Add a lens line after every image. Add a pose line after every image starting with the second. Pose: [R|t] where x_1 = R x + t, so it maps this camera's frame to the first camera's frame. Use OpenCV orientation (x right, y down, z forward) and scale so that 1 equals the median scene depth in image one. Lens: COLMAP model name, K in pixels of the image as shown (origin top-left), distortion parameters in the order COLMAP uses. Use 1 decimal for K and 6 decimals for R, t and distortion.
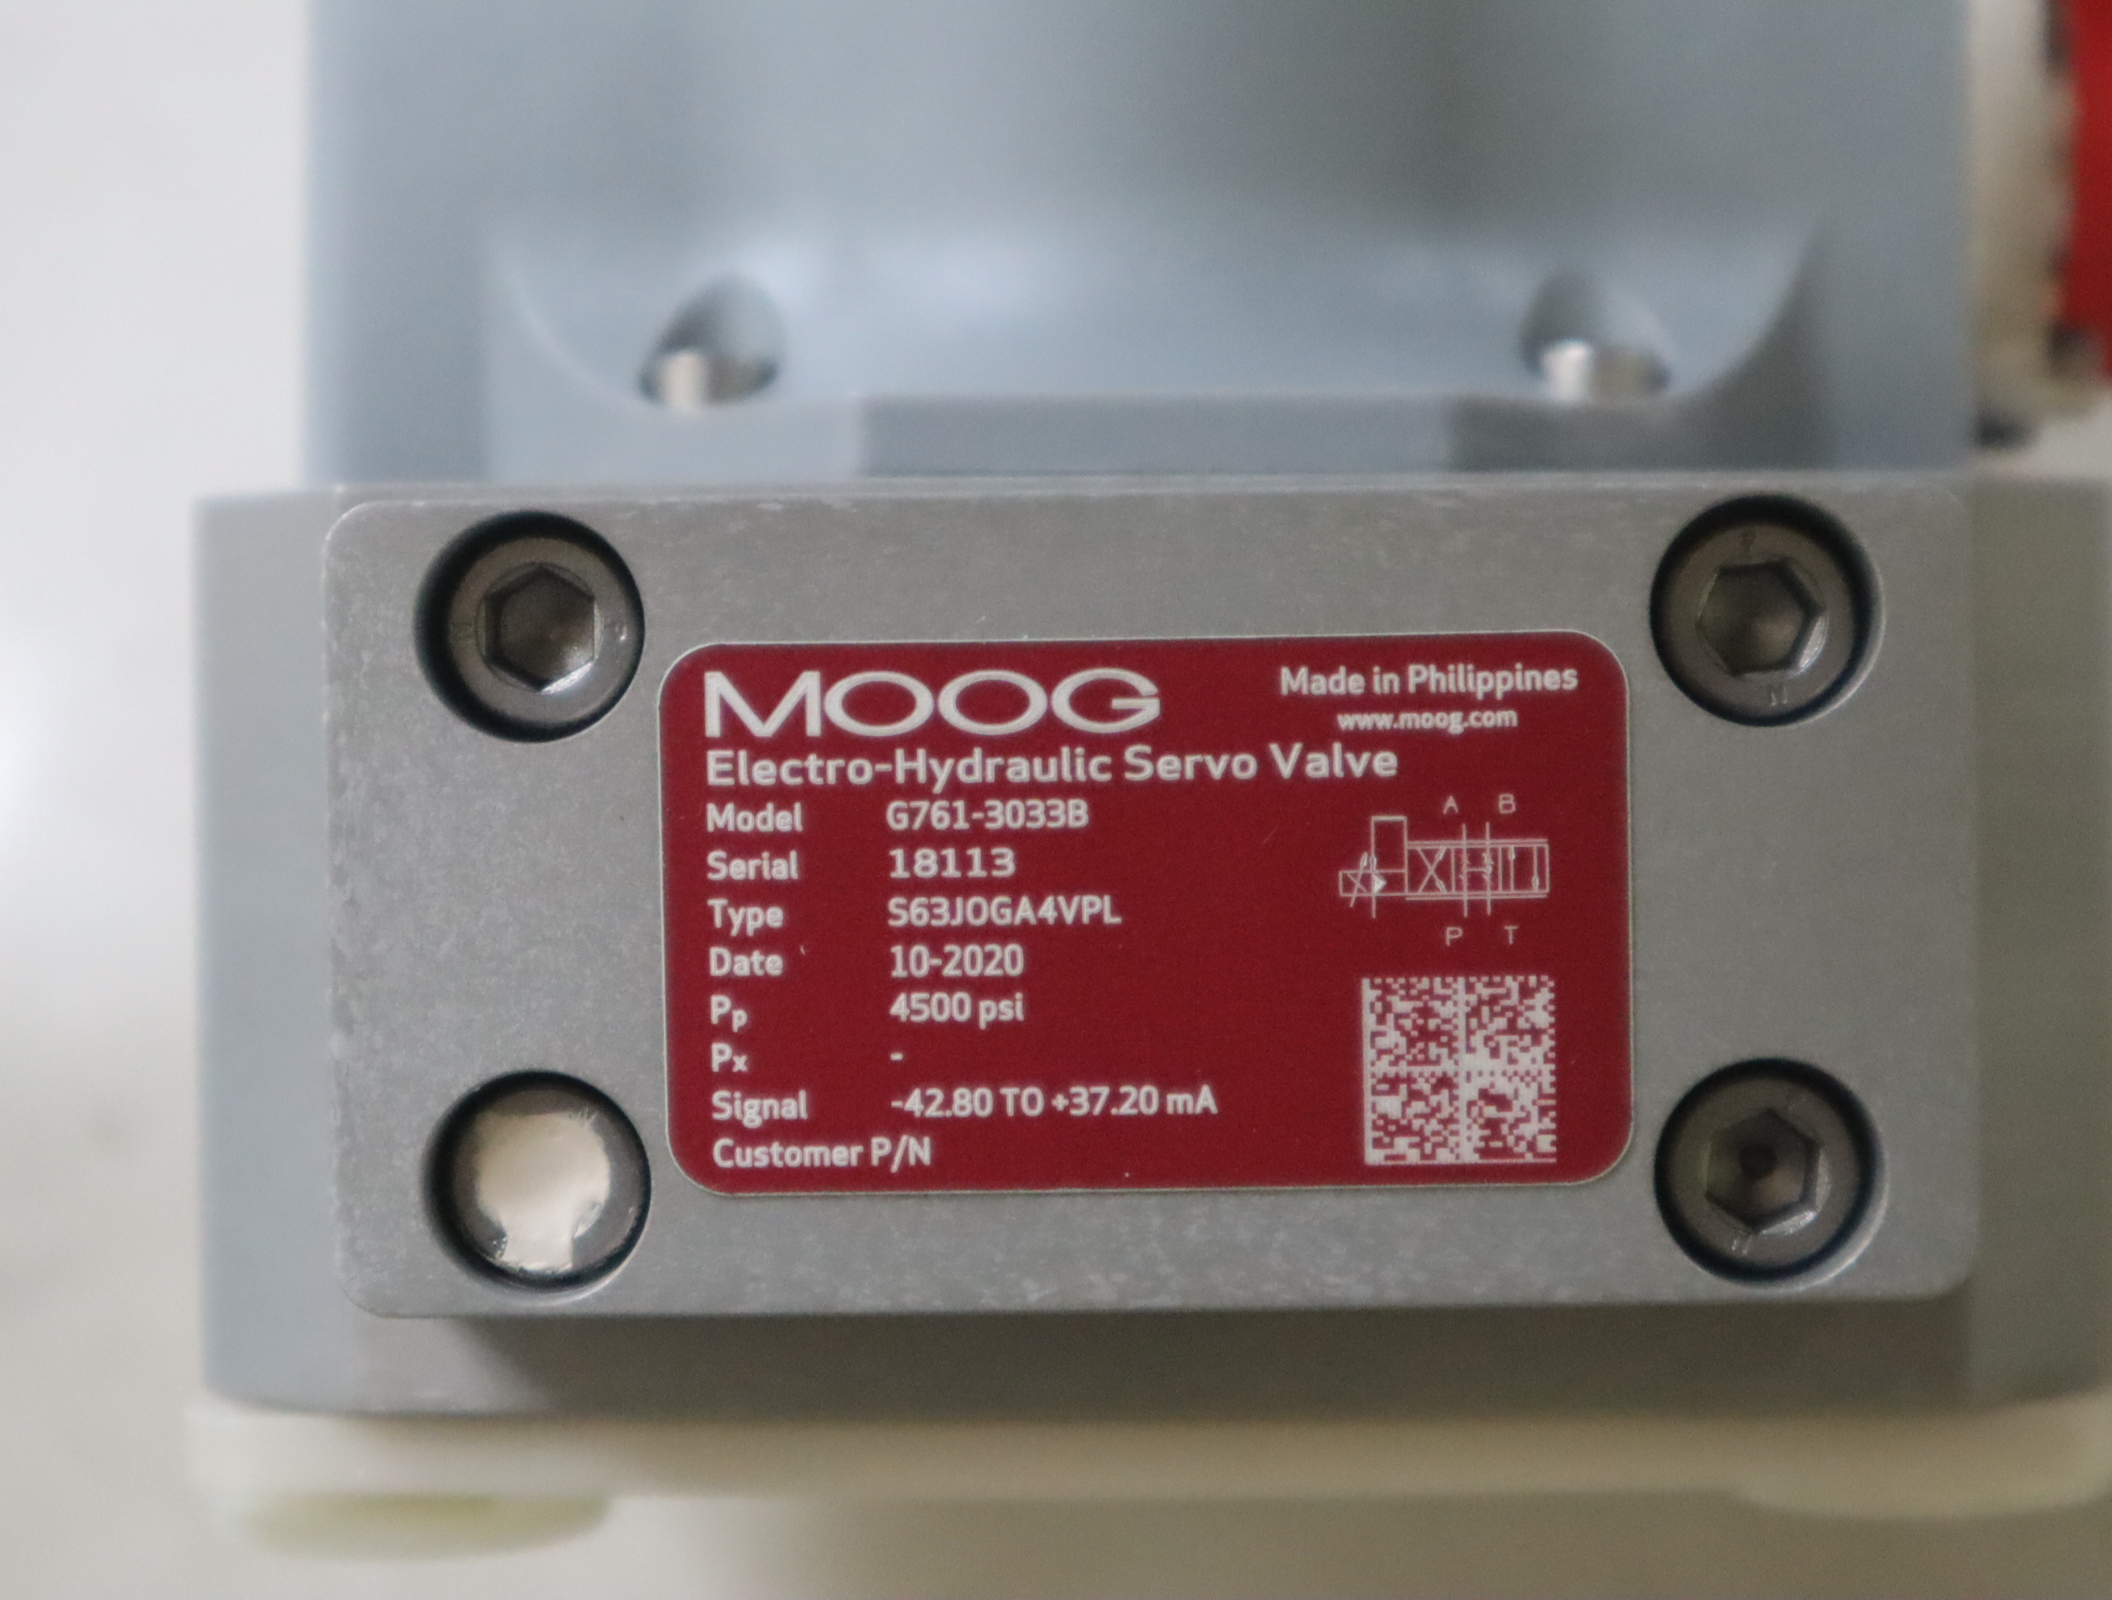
lens RADIAL K [[2827.2, 0, 1054.9], [0, 2827.2, 795.4], [0, 0, 1]] dist [-0.048451, 0.000000]
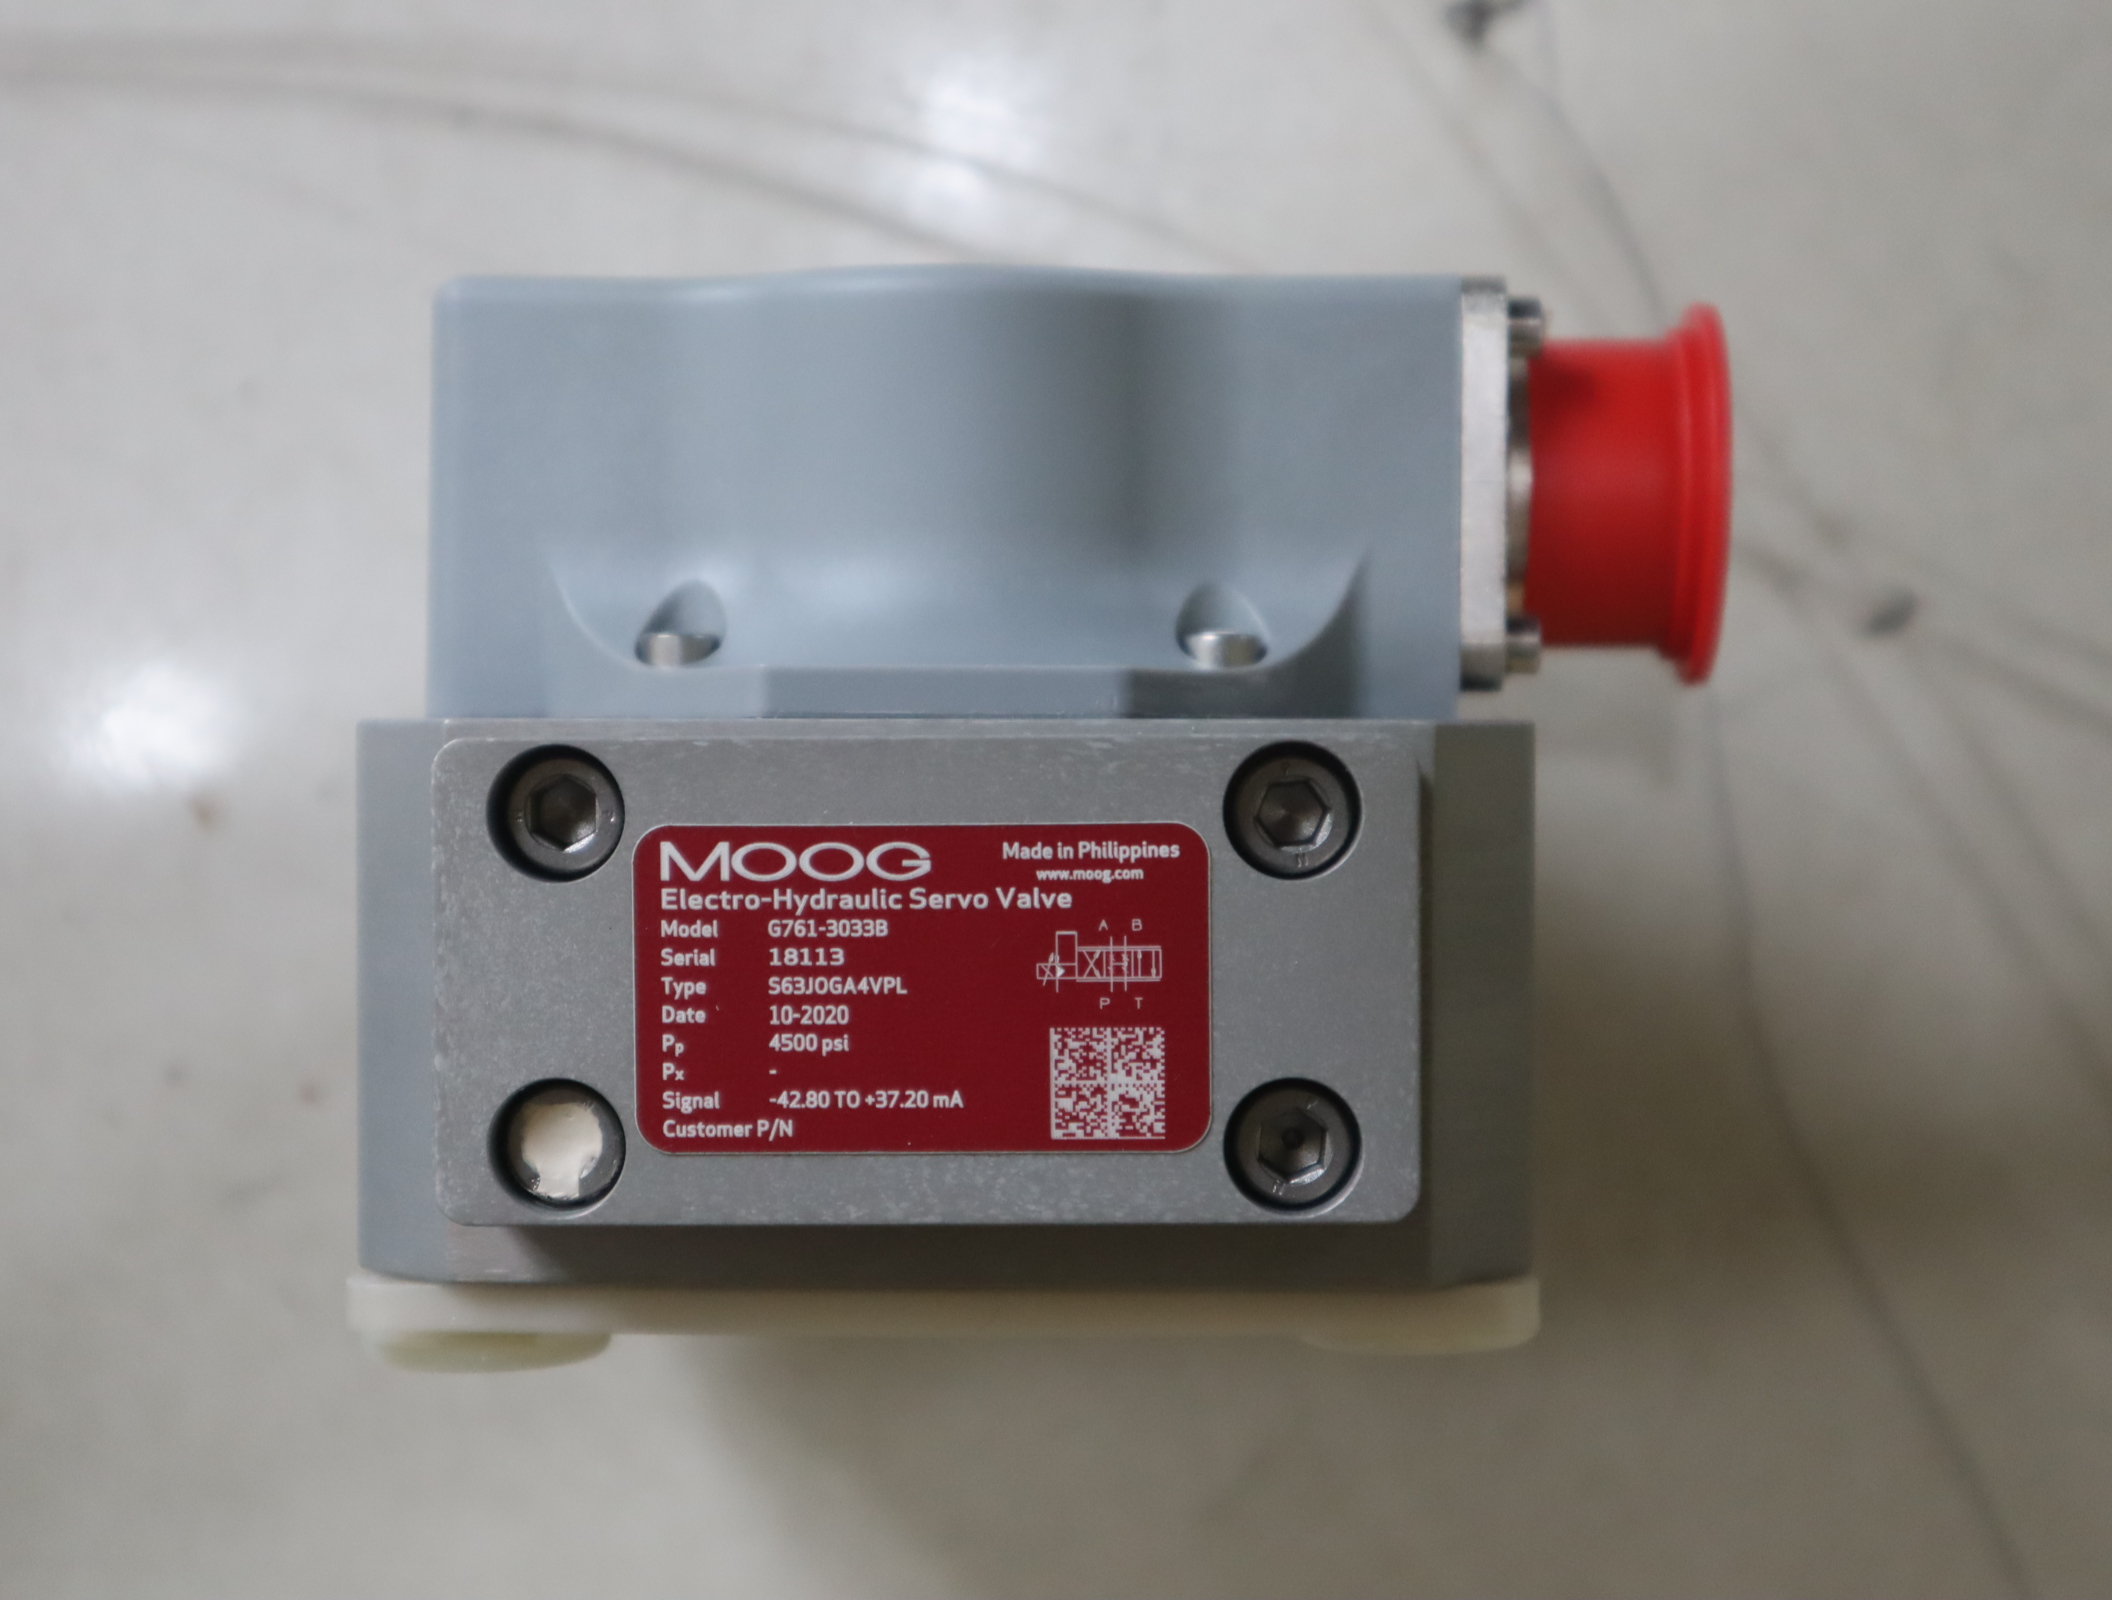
lens RADIAL K [[2150.5, 0, 1058.1], [0, 2150.5, 809.2], [0, 0, 1]] dist [0.006400, 0.000000]
pose [[0.999961, 0.008647, -0.001641, 0.114132], [-0.008646, 0.999962, 0.000889, -0.066180], [0.001649, -0.000875, 0.999998, -0.277104]]
